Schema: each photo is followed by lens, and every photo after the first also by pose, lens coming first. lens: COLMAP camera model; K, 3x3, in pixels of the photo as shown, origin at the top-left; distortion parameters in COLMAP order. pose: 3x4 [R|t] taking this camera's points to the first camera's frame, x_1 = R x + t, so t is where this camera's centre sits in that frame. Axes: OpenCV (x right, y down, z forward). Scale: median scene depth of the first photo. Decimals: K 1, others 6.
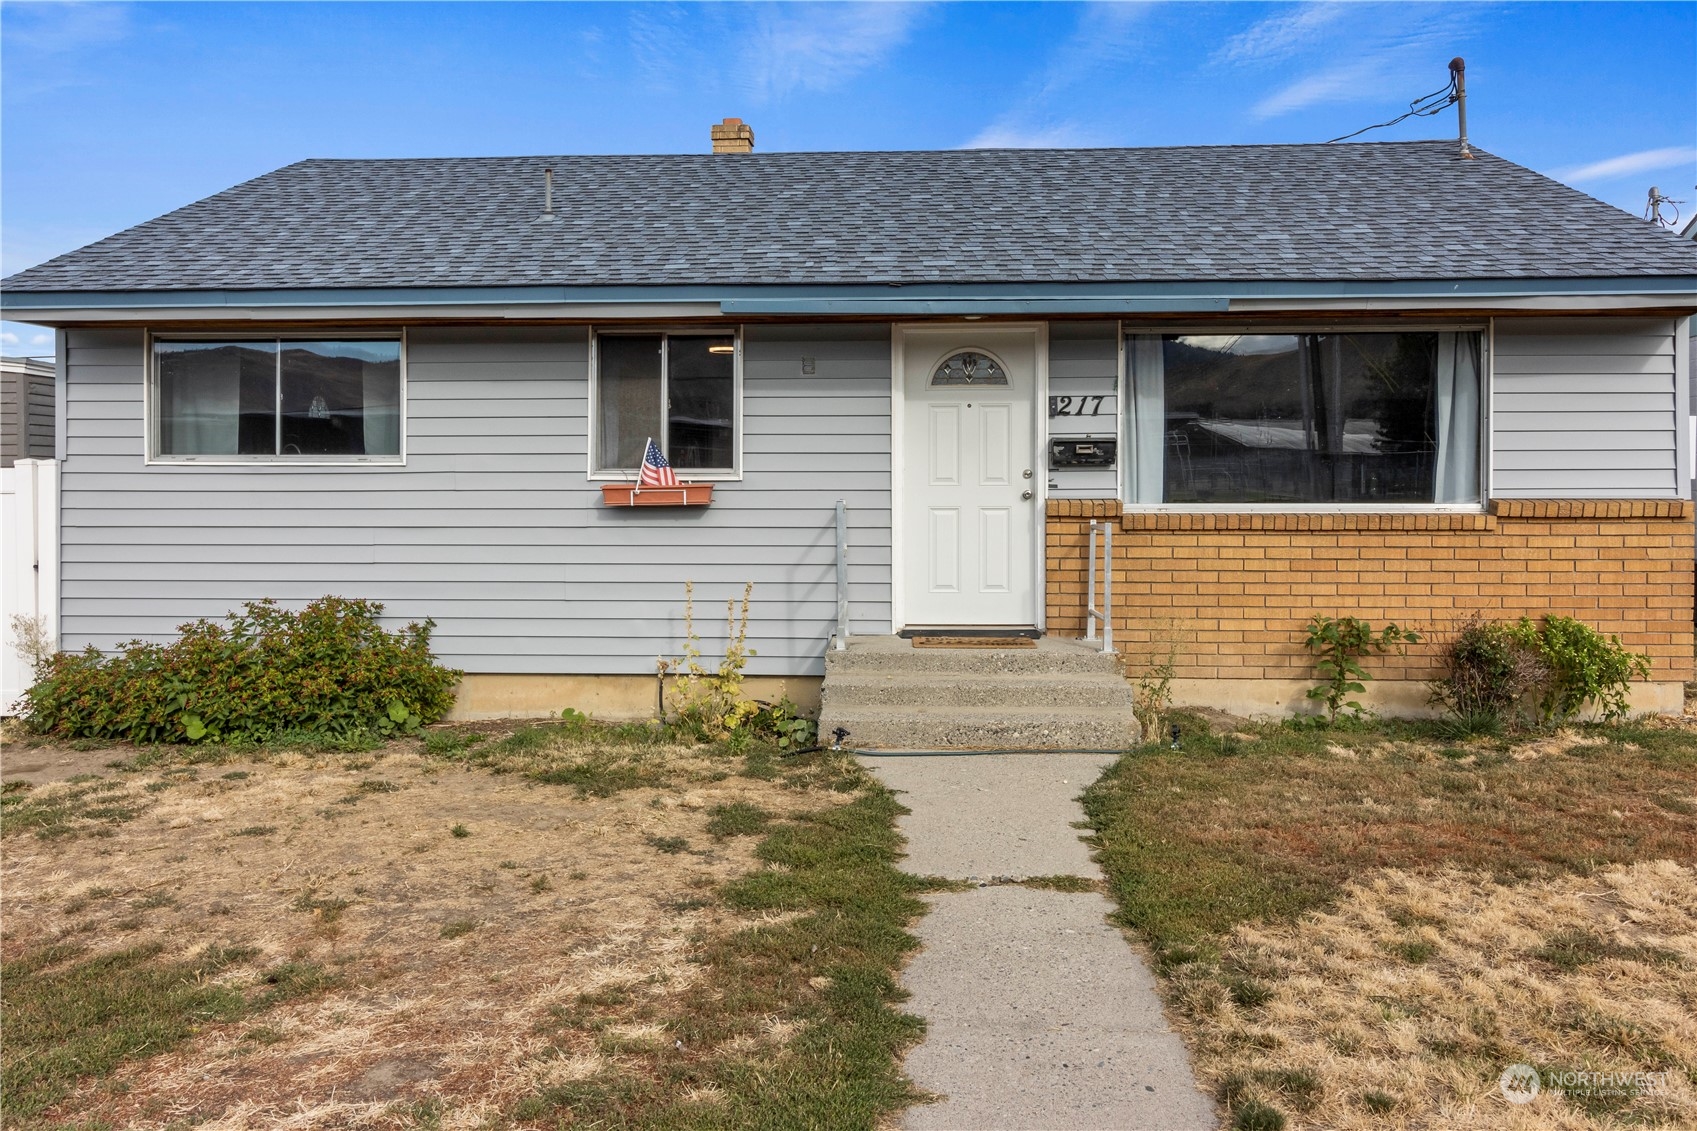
lens RADIAL K [[1349.0, 0, 851.6], [0, 1349.0, 533.6], [0, 0, 1]] dist [0.002526, 0.004002]
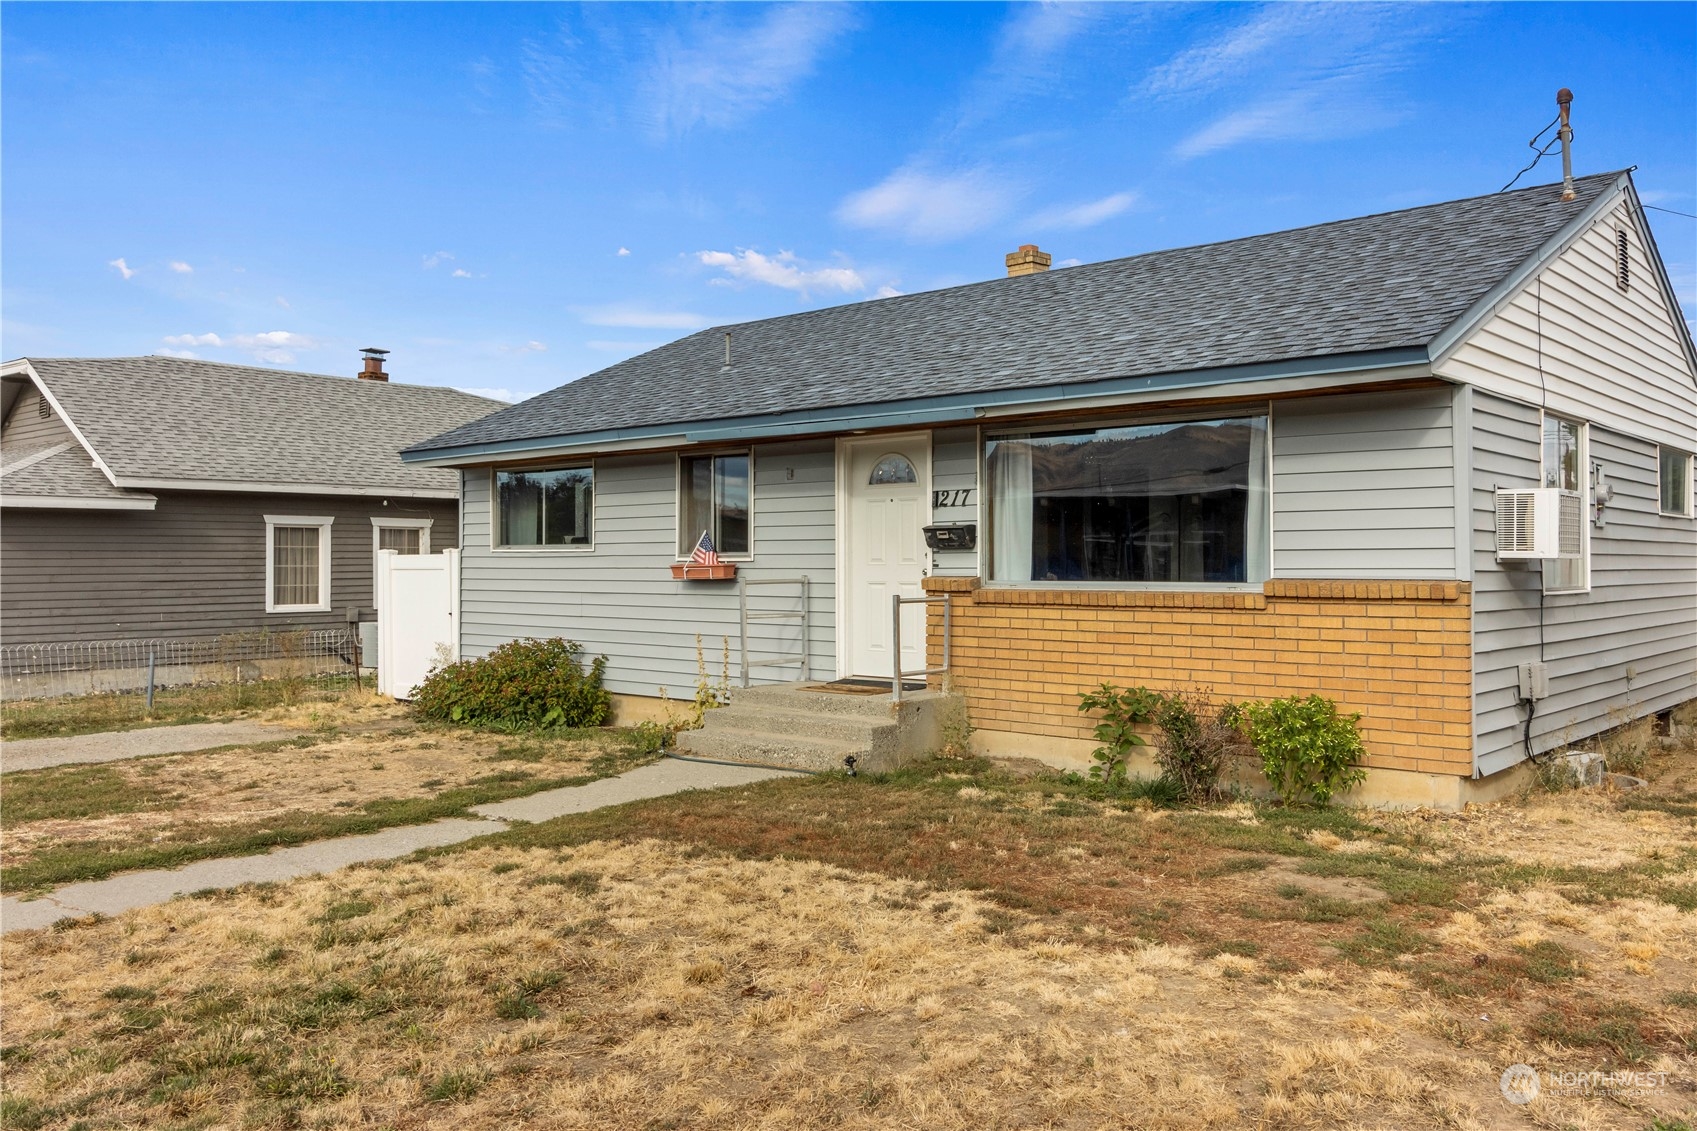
lens RADIAL K [[1374.3, 0, 848.5], [0, 1374.3, 565.5], [0, 0, 1]] dist [-0.001005, 0.001742]
pose [[0.779545, 0.000594, -0.626346, 0.853962], [-0.019449, 0.999540, -0.023259, -0.005145], [0.626044, 0.030313, 0.779198, -0.005280]]
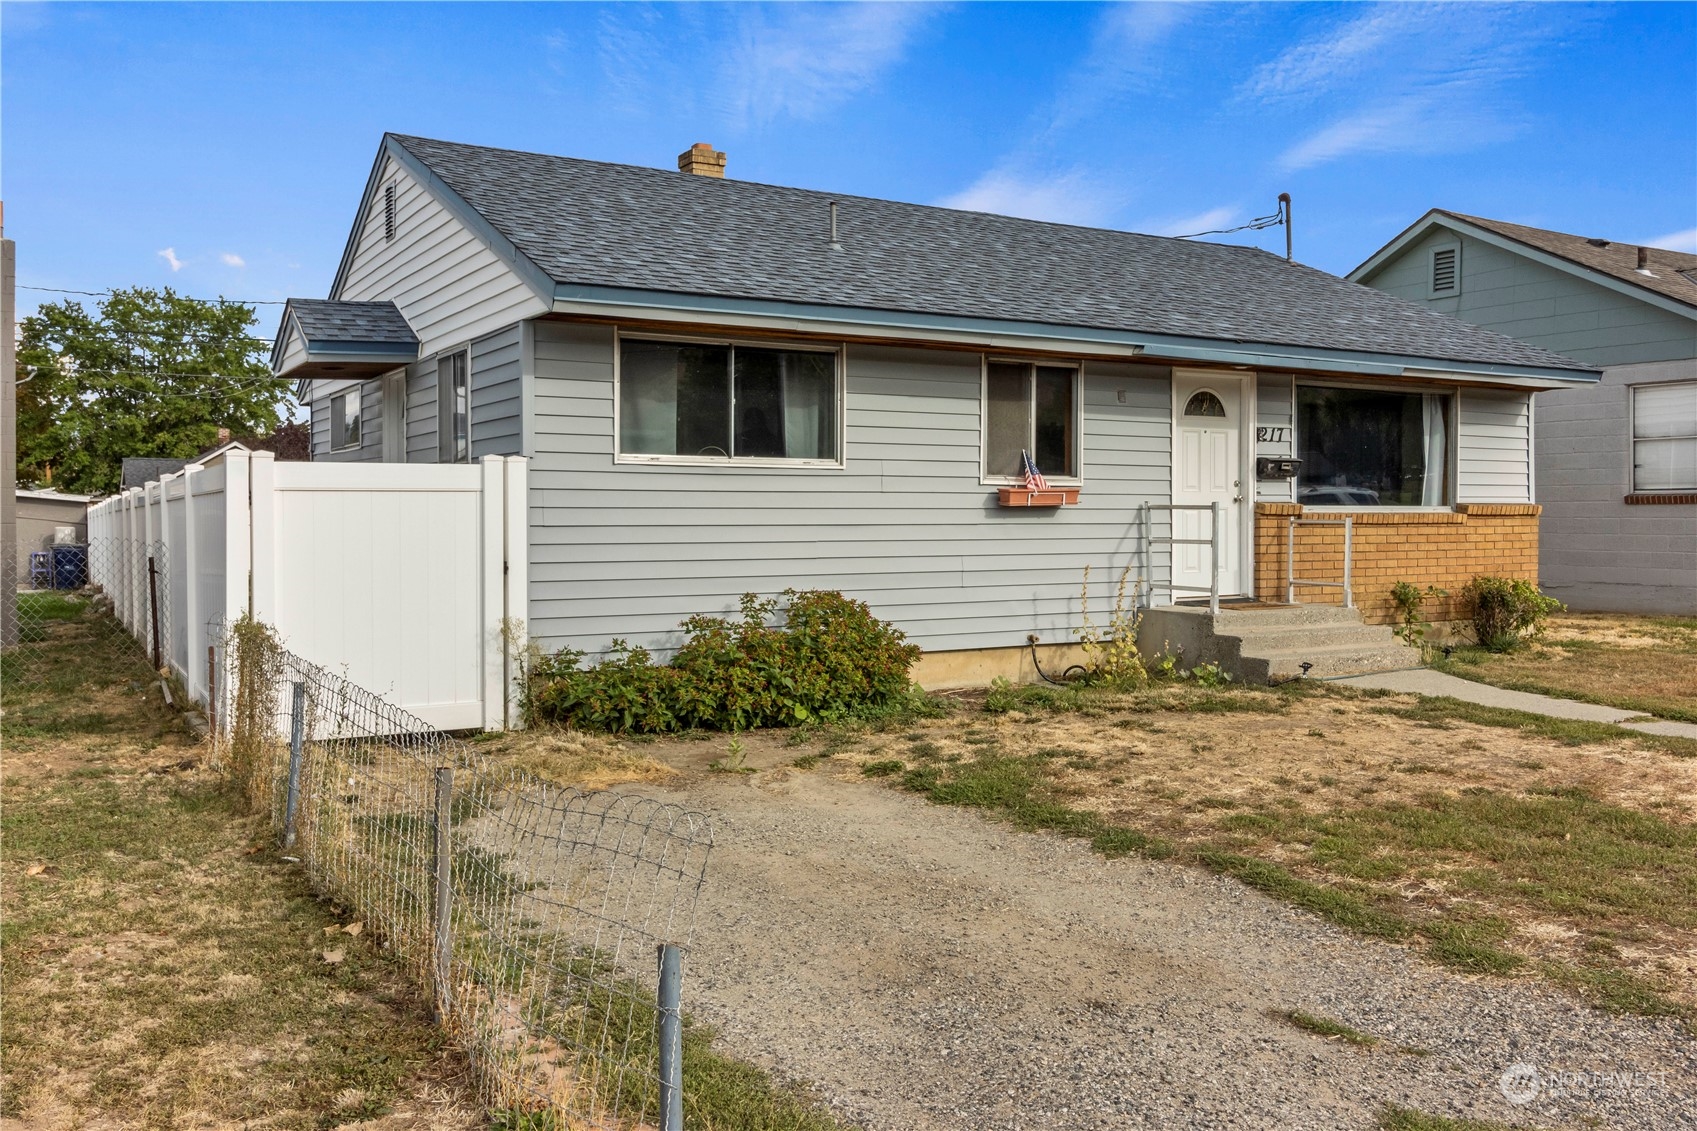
lens RADIAL K [[1374.3, 0, 848.5], [0, 1374.3, 565.5], [0, 0, 1]] dist [-0.001005, 0.001742]
pose [[0.835765, -0.019896, 0.548726, -0.963980], [0.017212, 0.999802, 0.010035, 0.017700], [-0.548817, 0.001058, 0.835942, 0.059704]]
